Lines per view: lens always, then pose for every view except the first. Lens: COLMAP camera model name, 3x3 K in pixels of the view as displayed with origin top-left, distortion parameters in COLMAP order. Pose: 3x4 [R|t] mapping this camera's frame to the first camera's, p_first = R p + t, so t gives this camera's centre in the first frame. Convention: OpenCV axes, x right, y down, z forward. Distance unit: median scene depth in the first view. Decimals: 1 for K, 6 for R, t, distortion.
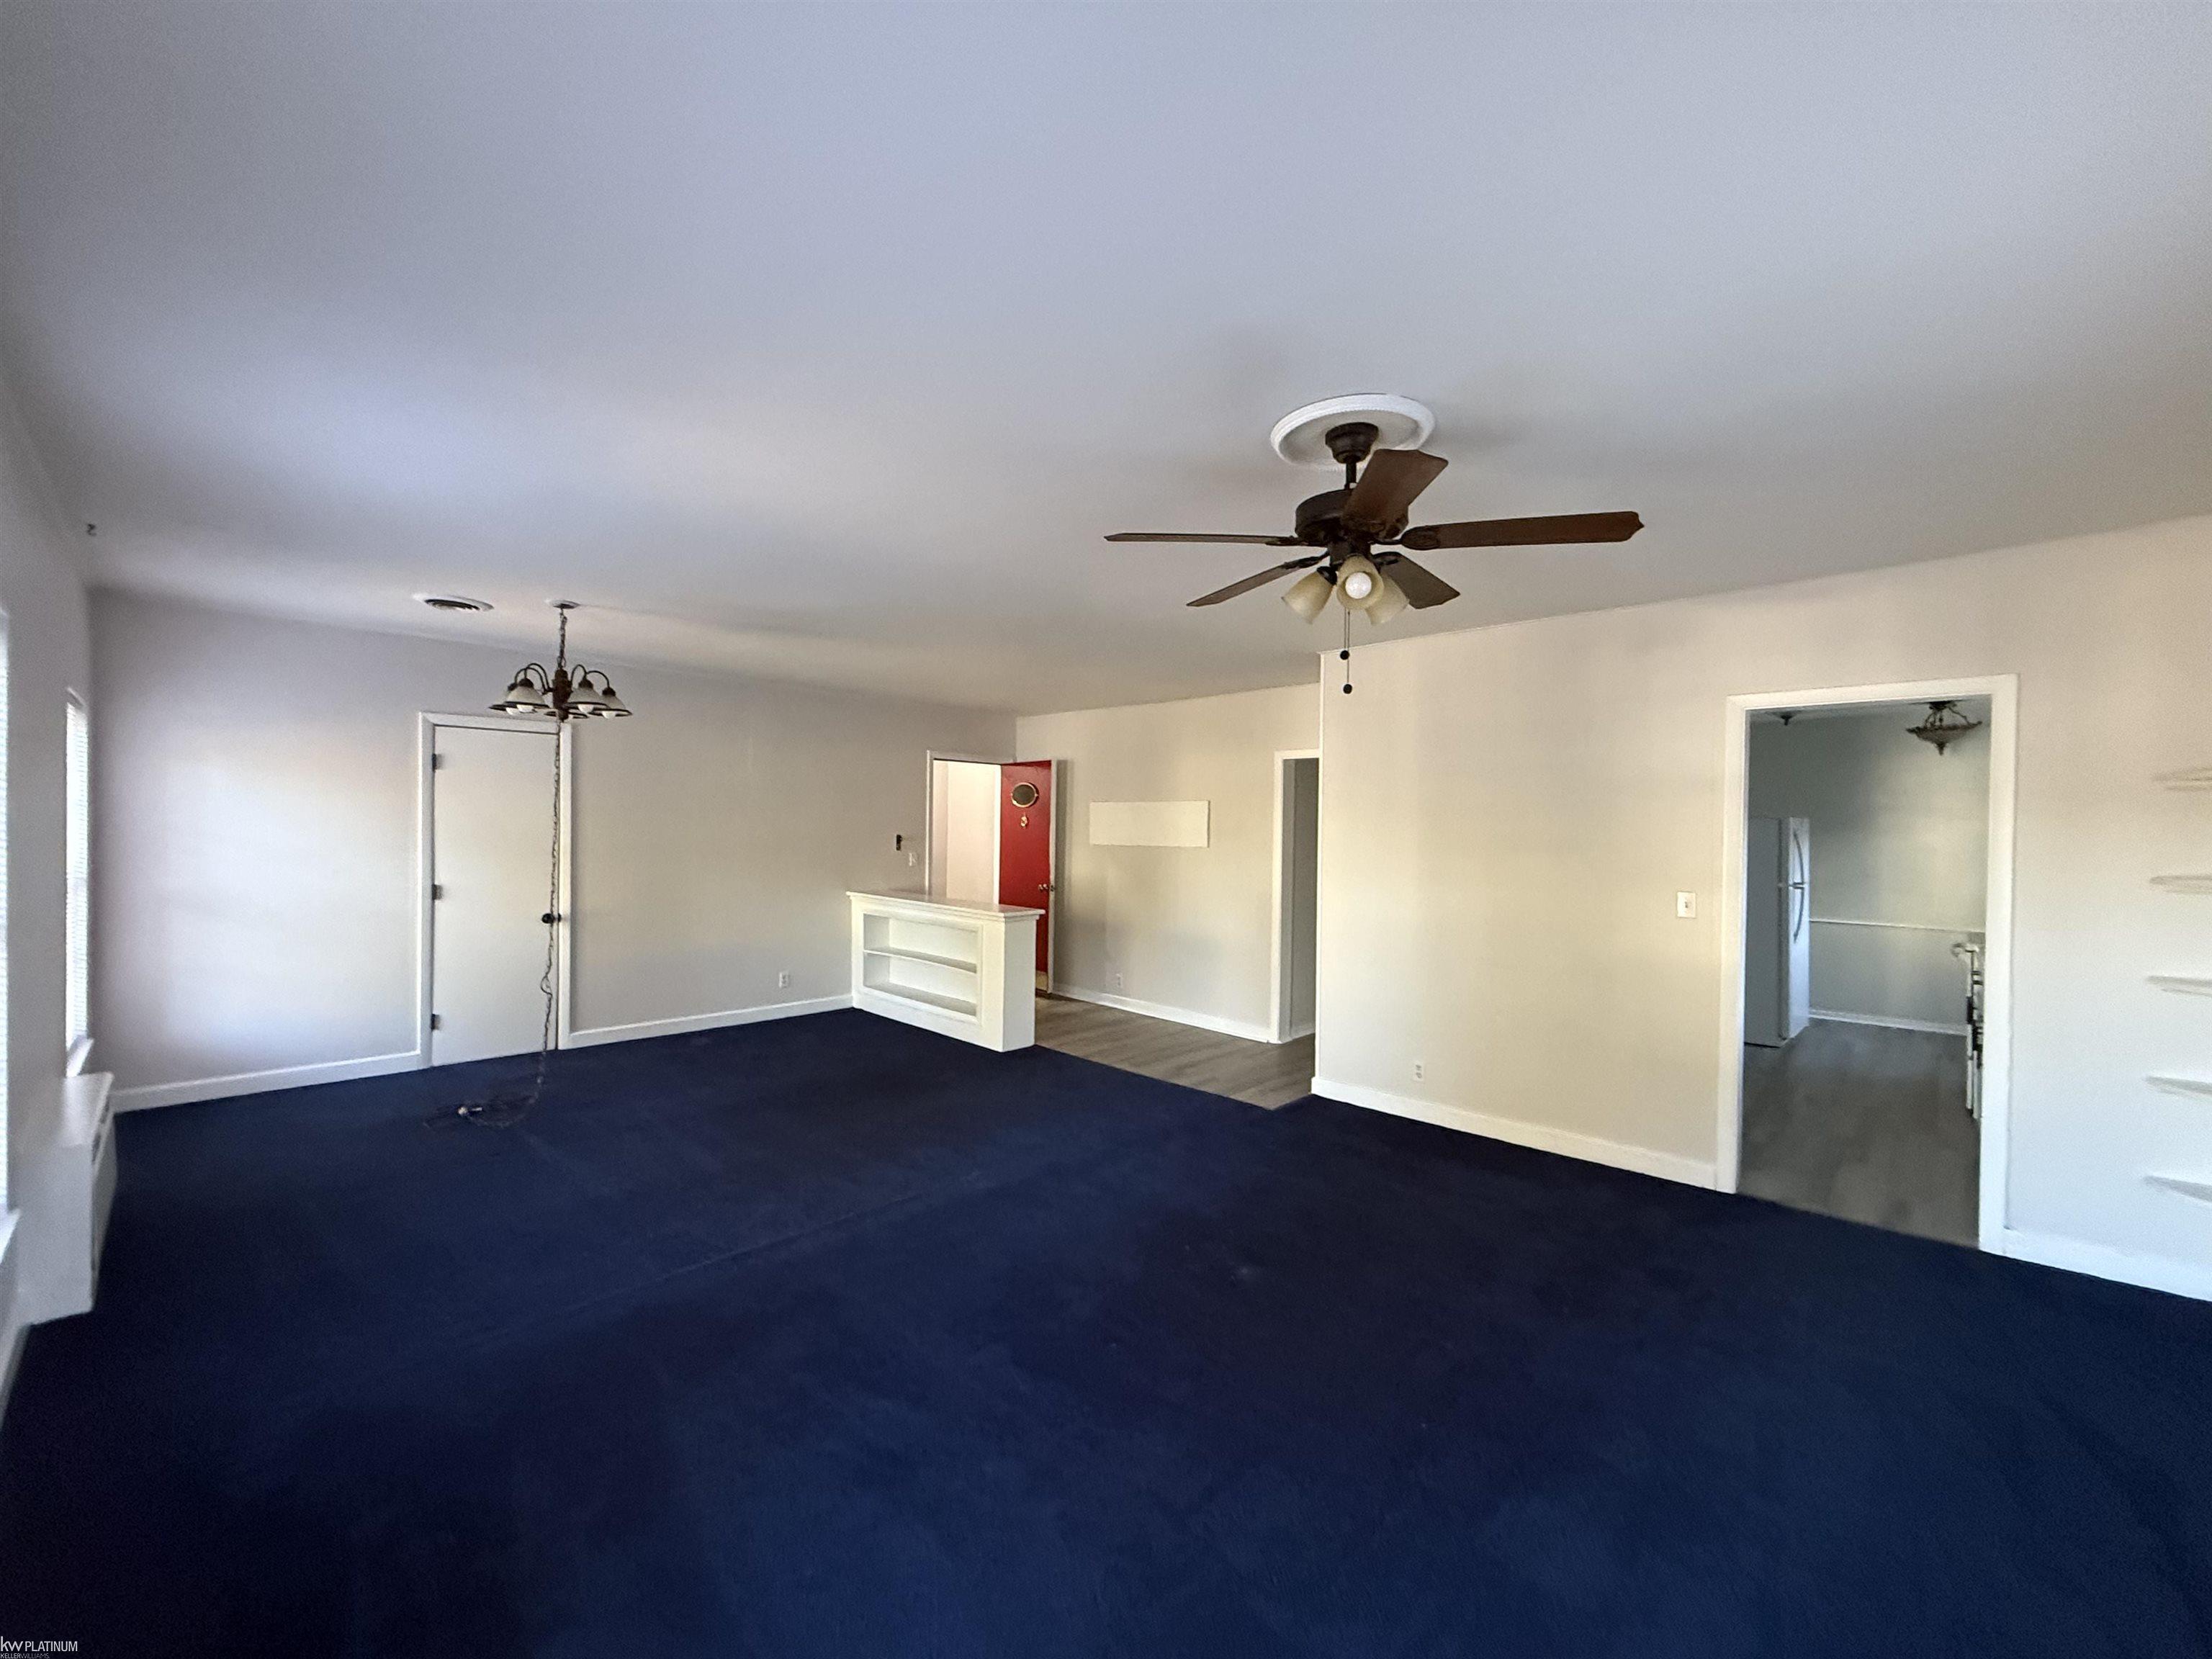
lens RADIAL K [[880.9, 0, 1106.0], [0, 880.9, 829.5], [0, 0, 1]] dist [-0.000801, -0.000048]
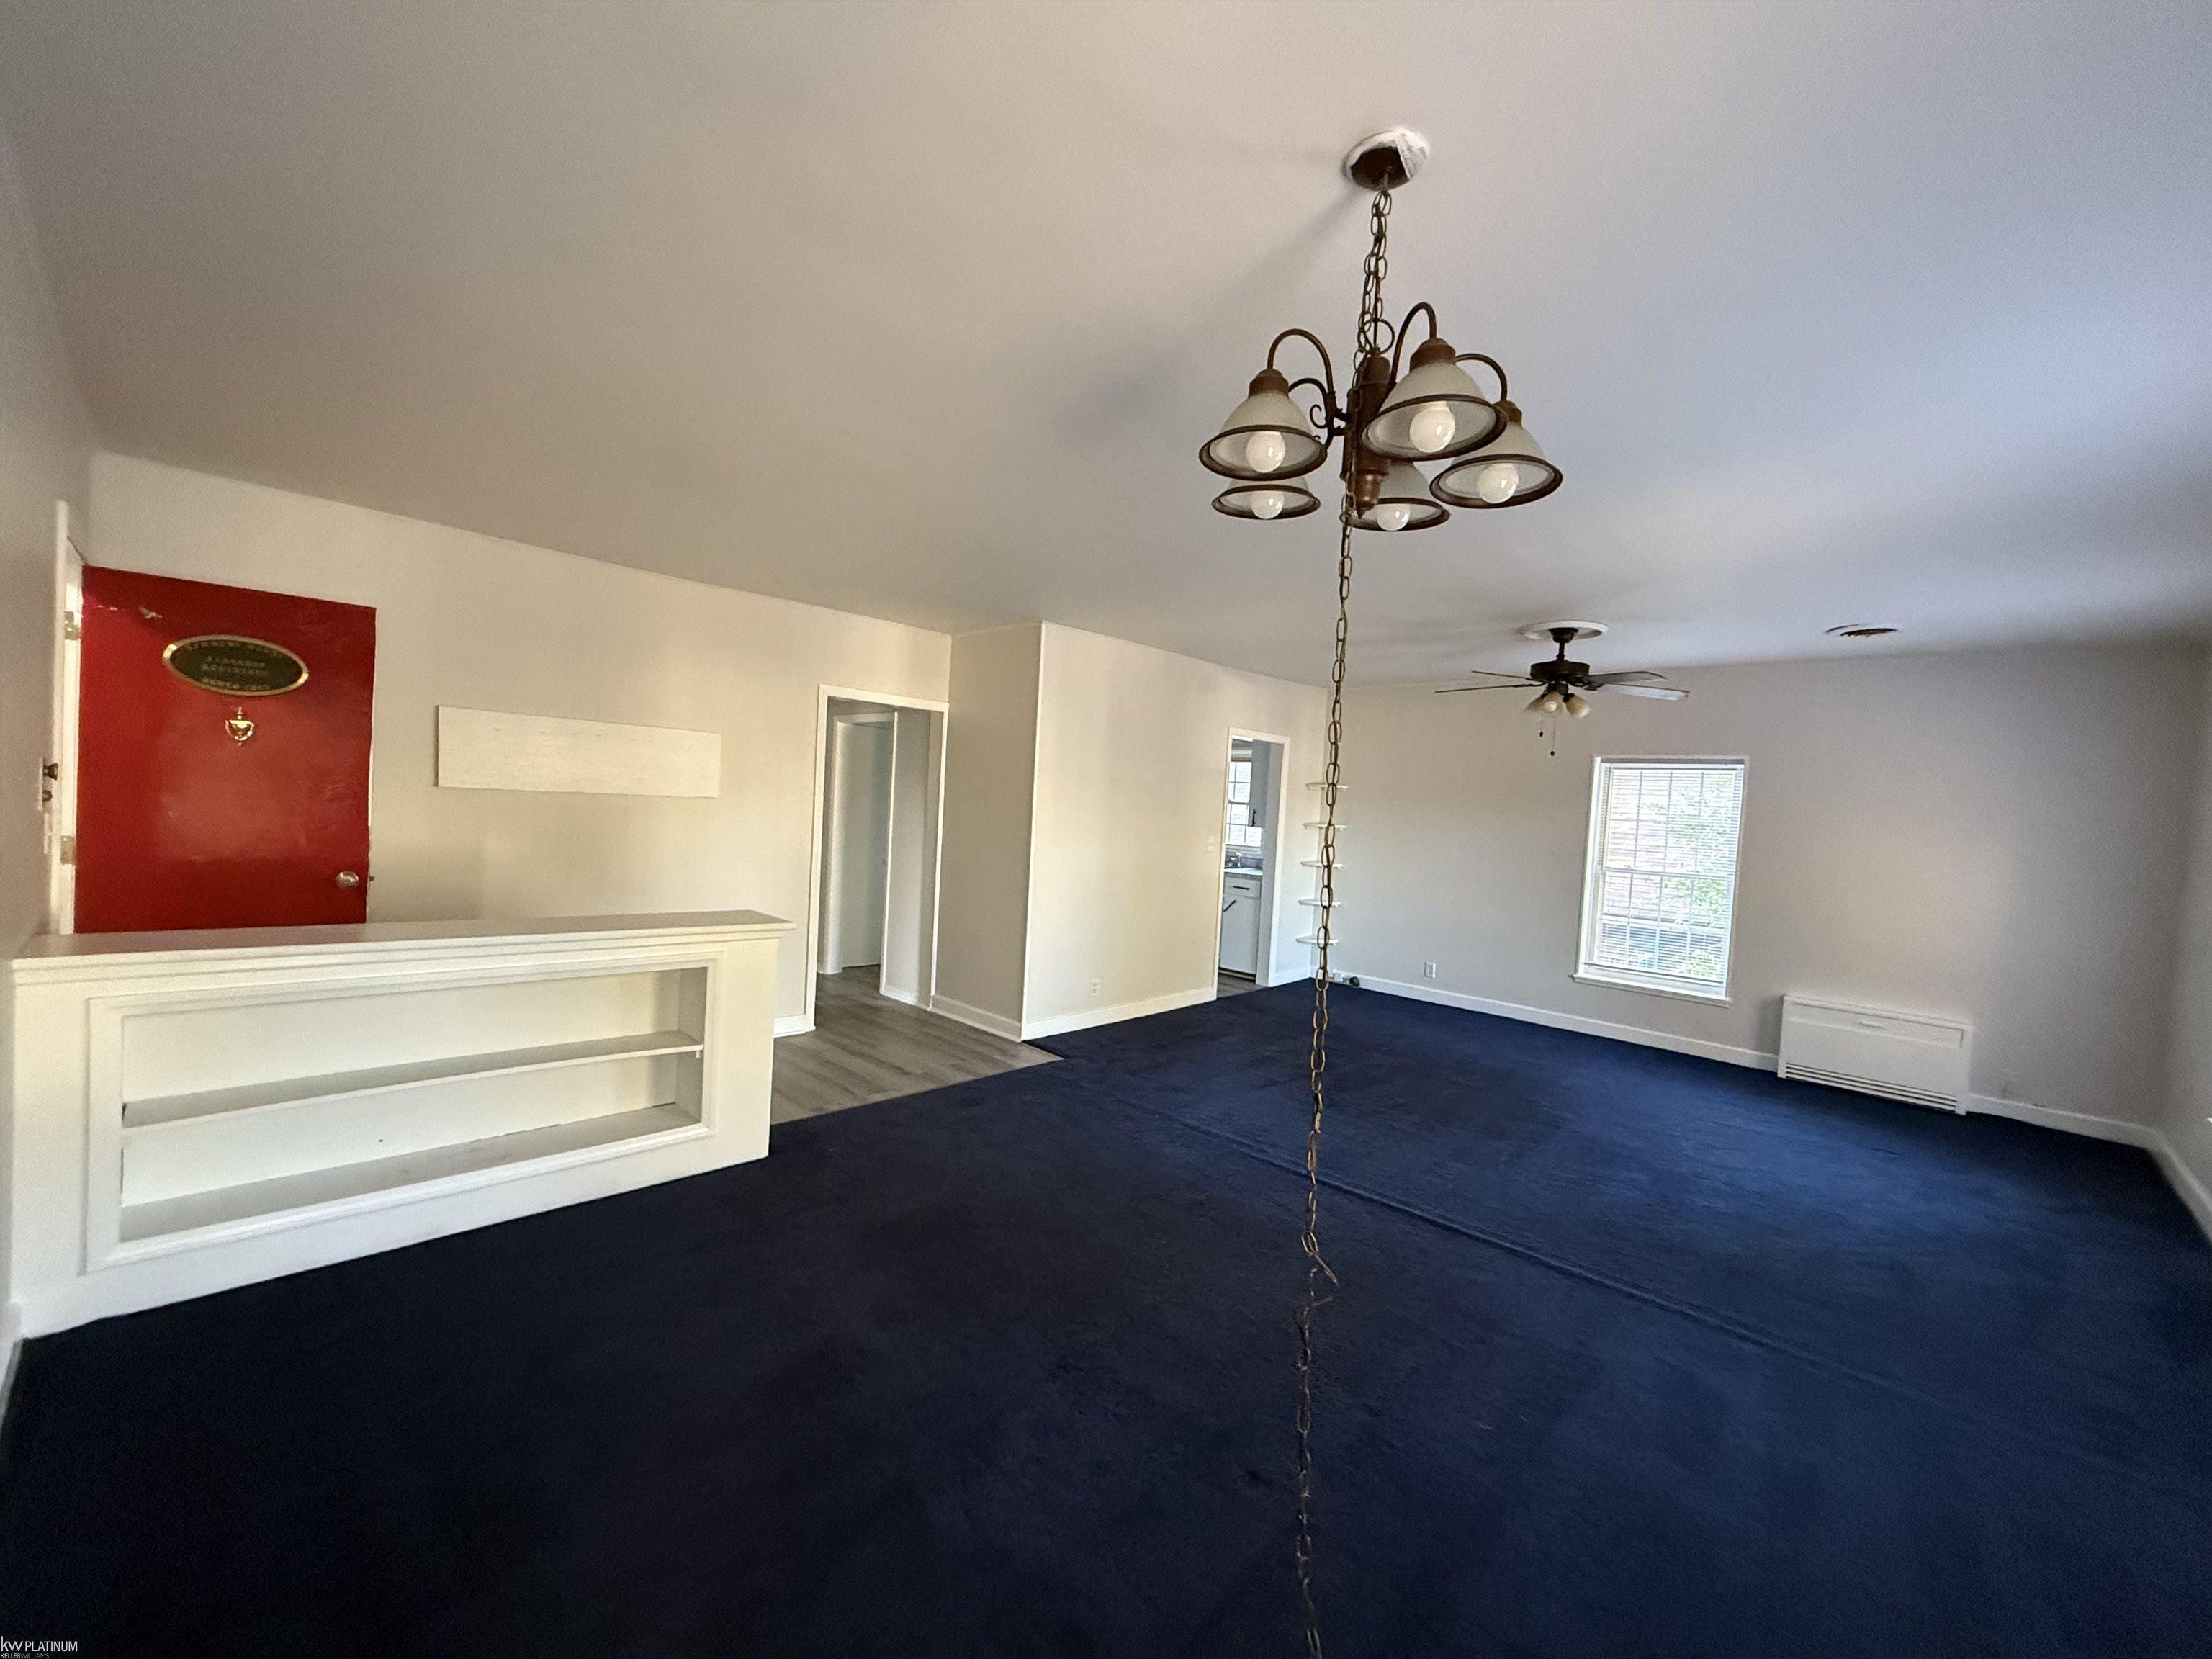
lens RADIAL K [[880.9, 0, 1106.0], [0, 880.9, 829.5], [0, 0, 1]] dist [-0.000801, -0.000048]
pose [[-0.009254, -0.035612, 0.999323, -0.776795], [-0.052590, 0.998000, 0.035078, 0.005178], [-0.998573, -0.052229, -0.011108, 0.886128]]
